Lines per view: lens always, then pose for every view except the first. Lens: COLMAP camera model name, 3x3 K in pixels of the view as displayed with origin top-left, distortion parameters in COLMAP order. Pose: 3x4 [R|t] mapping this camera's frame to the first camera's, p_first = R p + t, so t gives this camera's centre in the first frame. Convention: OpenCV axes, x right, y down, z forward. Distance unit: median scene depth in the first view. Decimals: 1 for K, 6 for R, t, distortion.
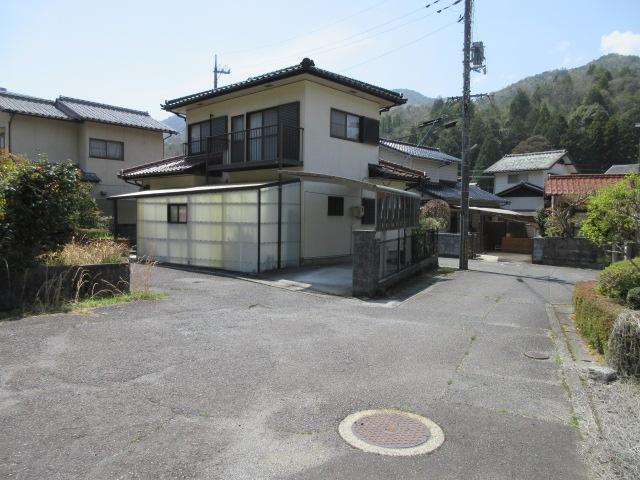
lens RADIAL K [[468.1, 0, 320.0], [0, 468.1, 240.0], [0, 0, 1]] dist [-0.009486, 0.001182]
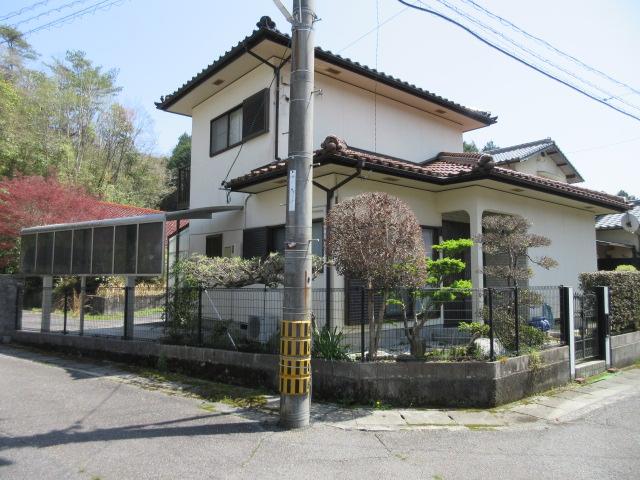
lens RADIAL K [[468.1, 0, 320.0], [0, 468.1, 240.0], [0, 0, 1]] dist [-0.009486, 0.001182]
pose [[-0.137590, -0.092600, -0.986151, 0.711793], [-0.054747, 0.994809, -0.085775, -0.031579], [0.988975, 0.042187, -0.141945, 1.254539]]
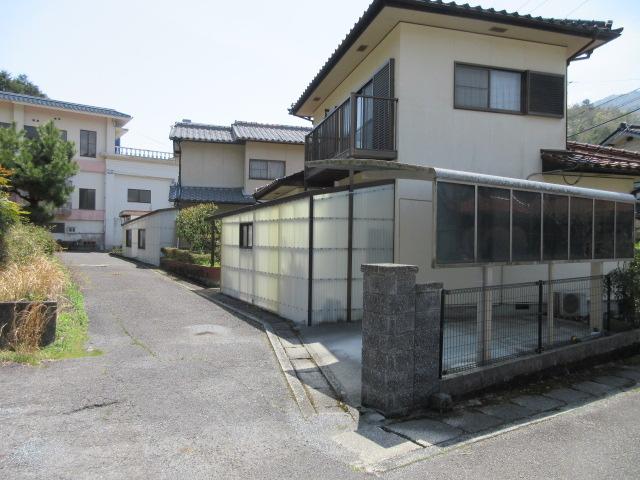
lens RADIAL K [[468.1, 0, 320.0], [0, 468.1, 240.0], [0, 0, 1]] dist [-0.009486, 0.001182]
pose [[0.845927, -0.002079, -0.533294, 0.194626], [-0.029015, 0.998332, -0.049918, -0.013748], [0.532508, 0.057700, 0.844456, 0.392699]]
